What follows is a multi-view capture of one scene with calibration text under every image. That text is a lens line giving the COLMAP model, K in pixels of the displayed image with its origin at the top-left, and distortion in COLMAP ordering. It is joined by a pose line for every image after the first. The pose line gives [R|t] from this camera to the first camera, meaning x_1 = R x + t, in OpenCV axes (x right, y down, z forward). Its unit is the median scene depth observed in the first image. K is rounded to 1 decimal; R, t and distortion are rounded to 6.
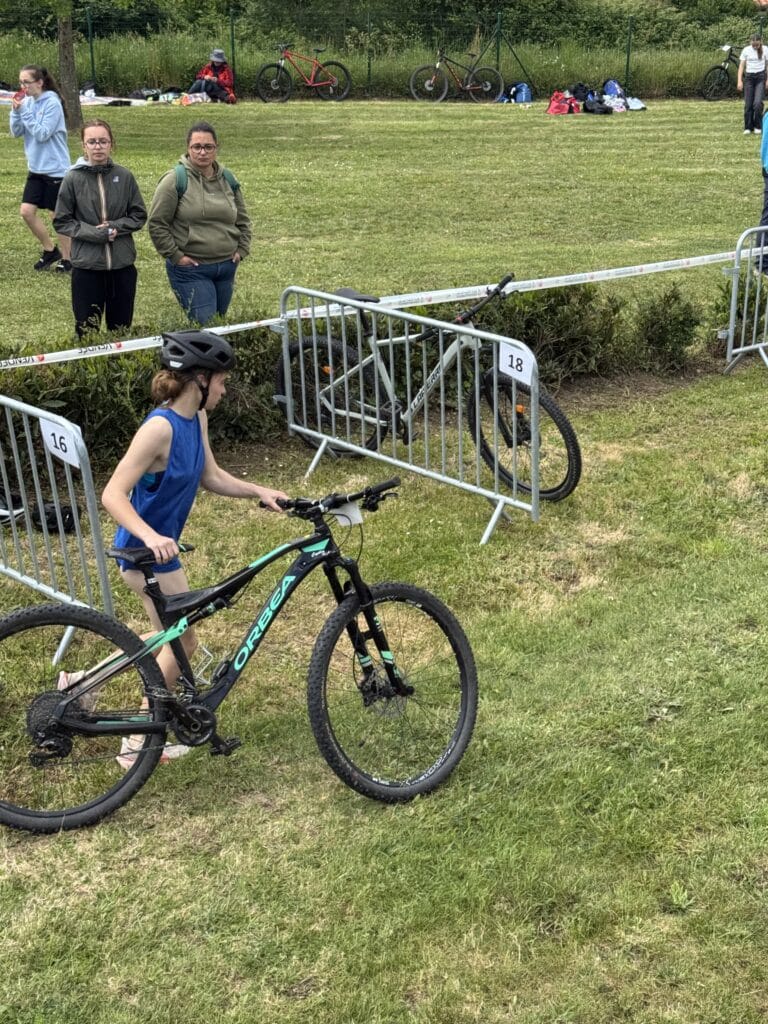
lens RADIAL K [[1626.3, 0, 384.0], [0, 1626.3, 512.0], [0, 0, 1]] dist [0.171666, 0.008083]
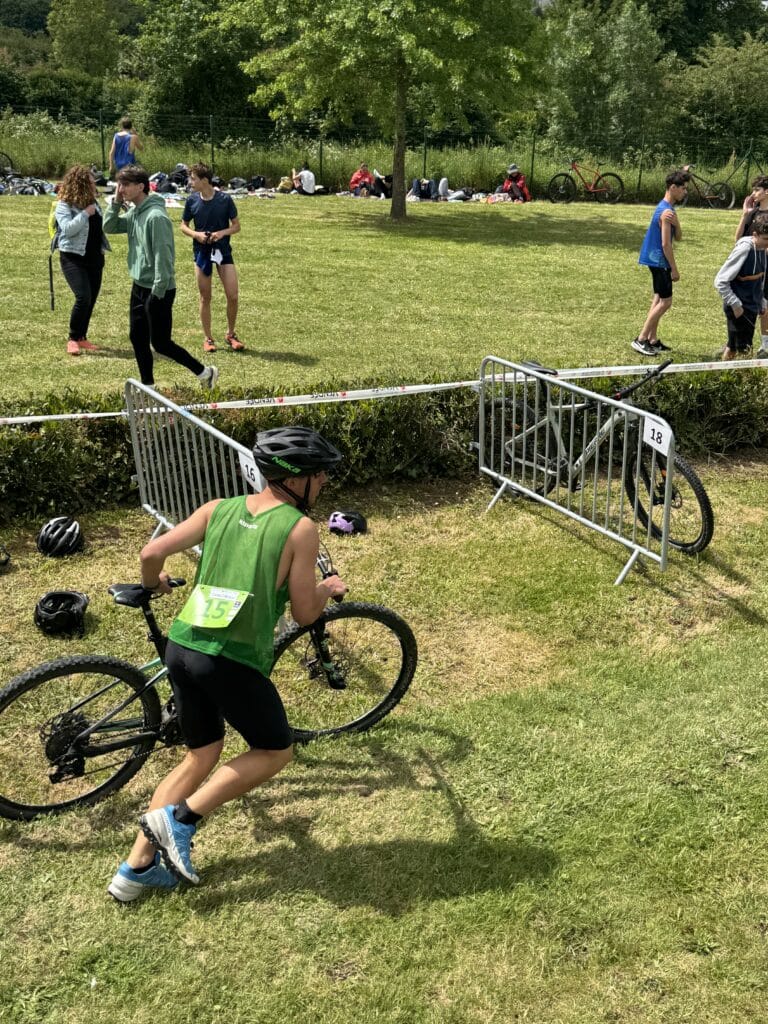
lens RADIAL K [[1233.8, 0, 384.0], [0, 1233.8, 512.0], [0, 0, 1]] dist [0.227706, -0.487301]
pose [[0.974279, 0.099970, -0.201954, 0.068763], [-0.099868, 0.994943, 0.010722, -0.024320], [0.202005, 0.009723, 0.979336, 0.074237]]
